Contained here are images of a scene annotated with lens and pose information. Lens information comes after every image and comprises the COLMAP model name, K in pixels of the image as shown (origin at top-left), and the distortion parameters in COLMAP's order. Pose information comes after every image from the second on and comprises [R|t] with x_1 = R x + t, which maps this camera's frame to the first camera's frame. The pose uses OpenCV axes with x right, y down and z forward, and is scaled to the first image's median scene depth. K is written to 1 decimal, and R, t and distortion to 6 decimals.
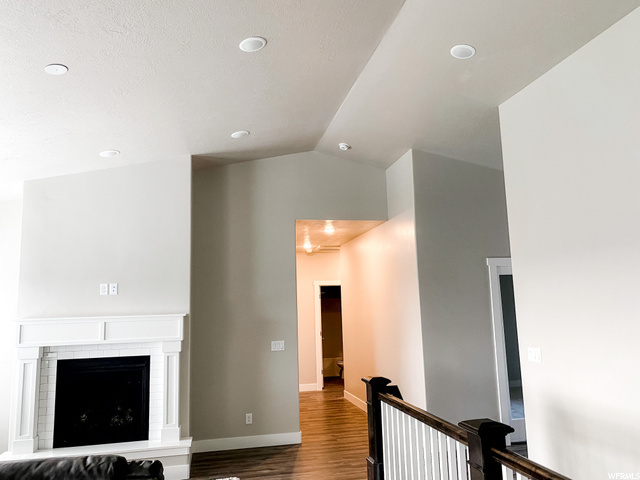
lens RADIAL K [[488.8, 0, 329.3], [0, 488.8, 236.3], [0, 0, 1]] dist [-0.001013, -0.001665]
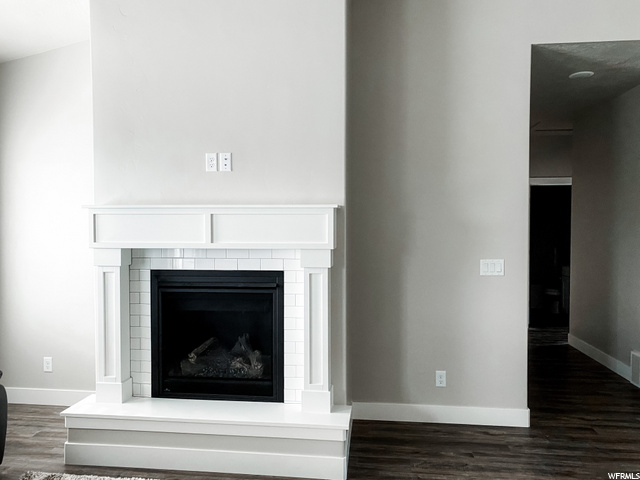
lens RADIAL K [[488.8, 0, 329.3], [0, 488.8, 236.3], [0, 0, 1]] dist [-0.001013, -0.001665]
pose [[0.950369, 0.038499, -0.308733, -0.126781], [0.019936, 0.982739, 0.183917, 0.091586], [0.310485, -0.180944, 0.933198, 0.461910]]
